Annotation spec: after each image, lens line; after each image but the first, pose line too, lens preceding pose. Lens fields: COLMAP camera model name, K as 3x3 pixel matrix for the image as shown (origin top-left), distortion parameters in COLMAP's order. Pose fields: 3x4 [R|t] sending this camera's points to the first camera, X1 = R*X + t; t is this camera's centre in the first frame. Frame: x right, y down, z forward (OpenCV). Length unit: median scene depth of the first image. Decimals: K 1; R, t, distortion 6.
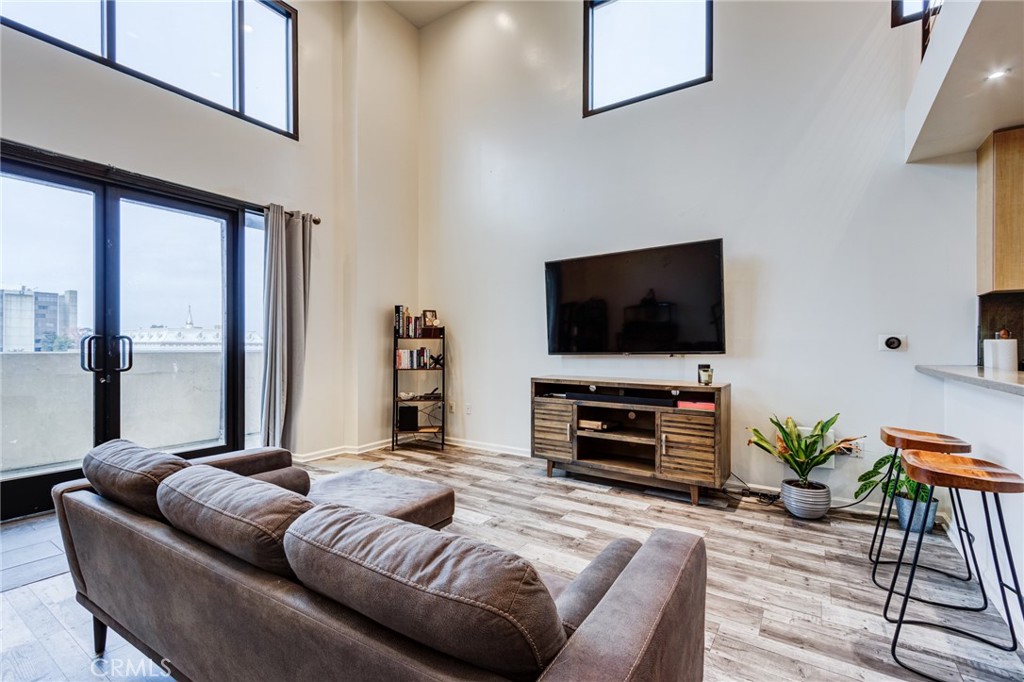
lens RADIAL K [[469.6, 0, 504.0], [0, 469.6, 345.8], [0, 0, 1]] dist [0.006034, -0.001101]
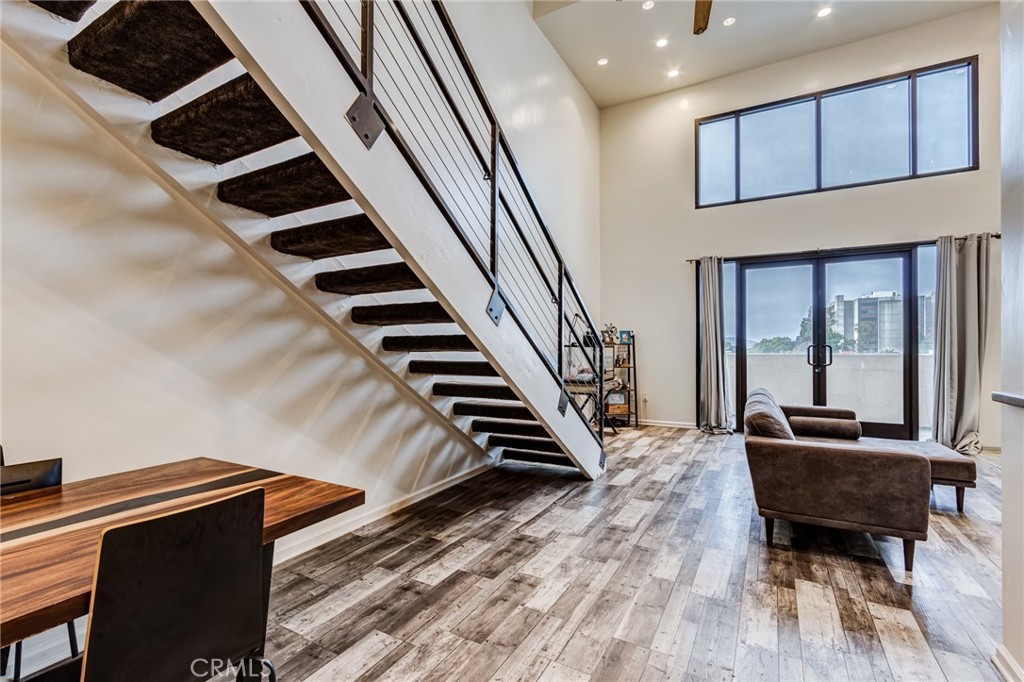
lens RADIAL K [[469.6, 0, 501.1], [0, 469.6, 347.7], [0, 0, 1]] dist [0.006034, -0.001101]
pose [[0.073281, -0.001218, -0.997311, 0.746774], [0.004965, 0.999987, -0.000857, -0.014577], [0.997299, -0.004889, 0.073286, -0.281549]]
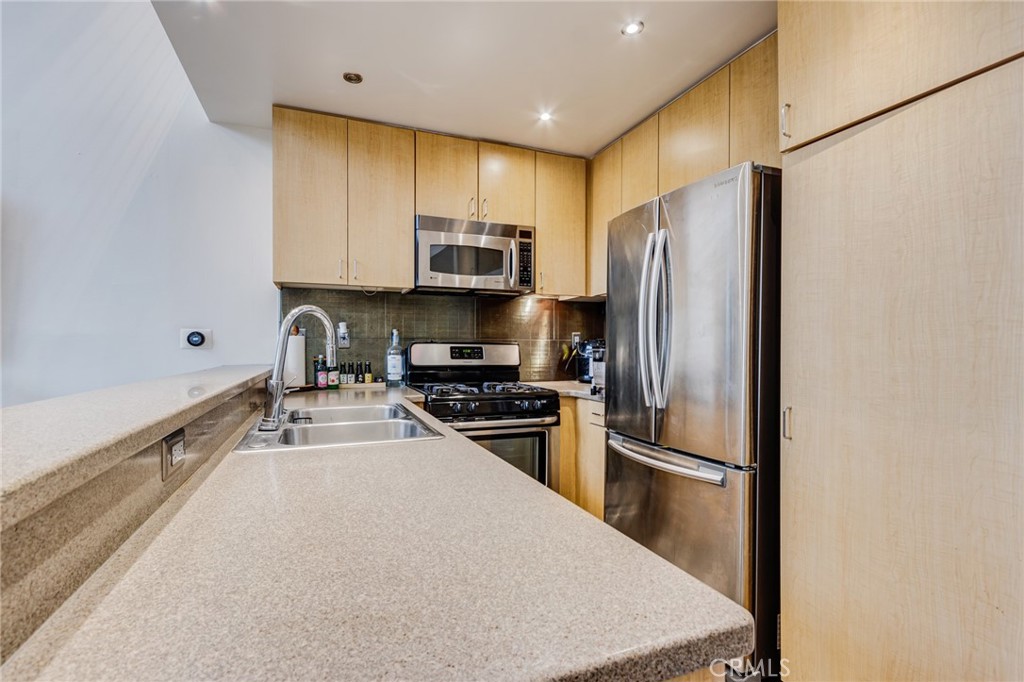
lens RADIAL K [[469.6, 0, 507.3], [0, 469.6, 344.4], [0, 0, 1]] dist [0.006034, -0.001101]
pose [[0.573217, 0.002027, 0.819401, 0.394431], [-0.001476, 0.999998, -0.001441, 0.002409], [-0.819402, -0.000383, 0.573219, 0.084017]]
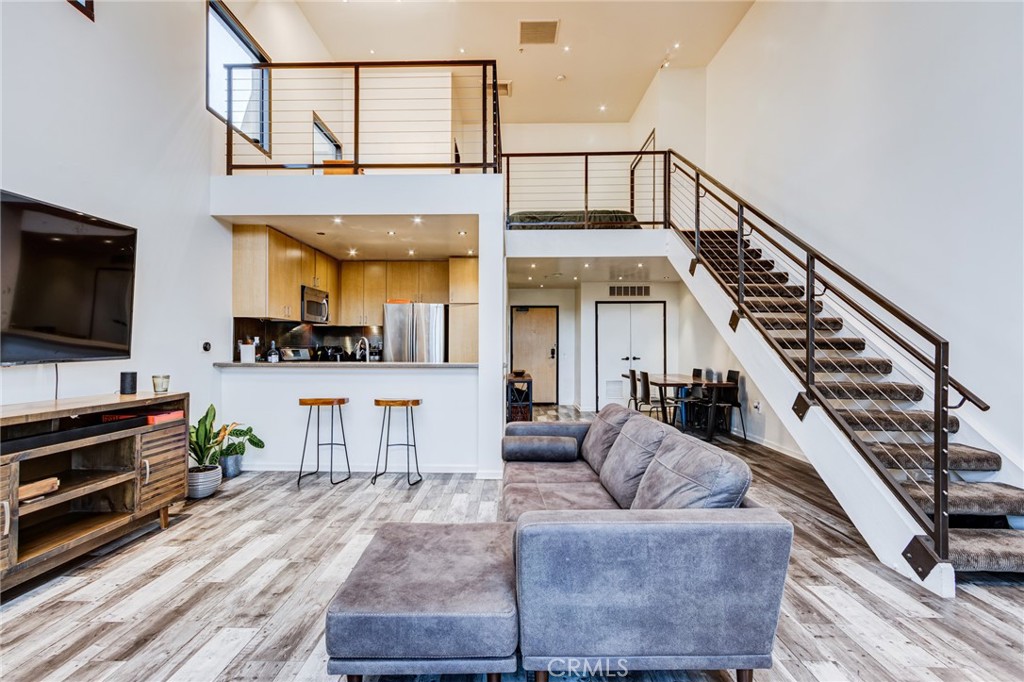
lens RADIAL K [[469.6, 0, 494.8], [0, 469.6, 348.0], [0, 0, 1]] dist [0.006034, -0.001101]
pose [[-0.532693, -0.007277, 0.846277, -0.618805], [-0.007350, 0.999965, 0.003972, -0.011626], [-0.846277, -0.004104, -0.532728, 0.855669]]
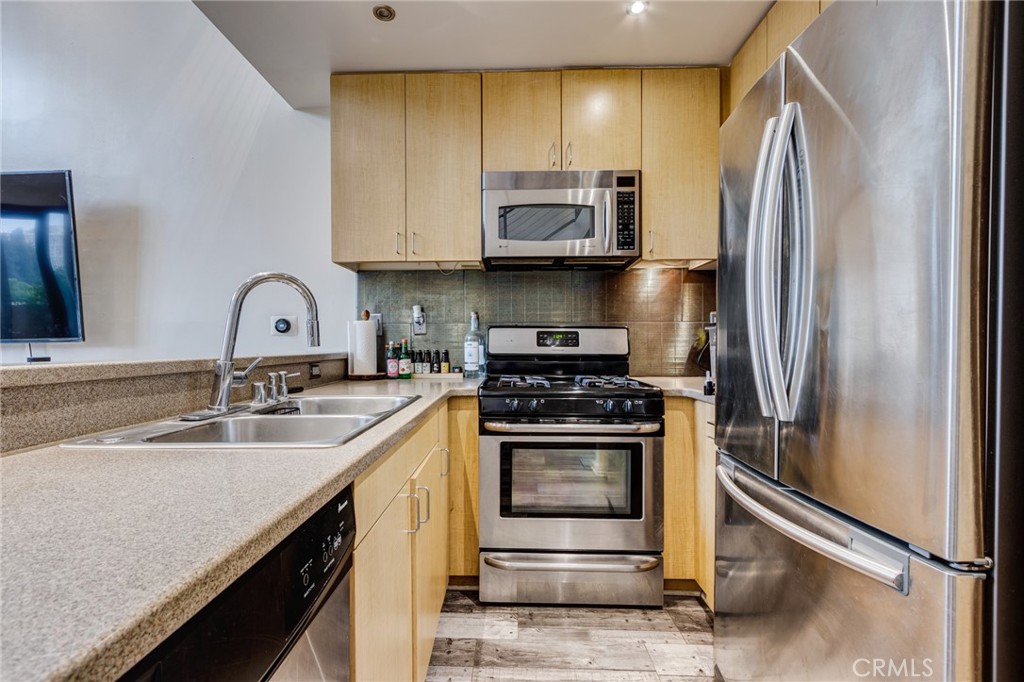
lens RADIAL K [[469.6, 0, 504.5], [0, 469.6, 343.0], [0, 0, 1]] dist [0.006034, -0.001101]
pose [[0.847608, -0.004326, 0.530606, 0.600347], [0.005609, 0.999984, -0.000808, 0.021562], [-0.530594, 0.003661, 0.847618, 0.086280]]
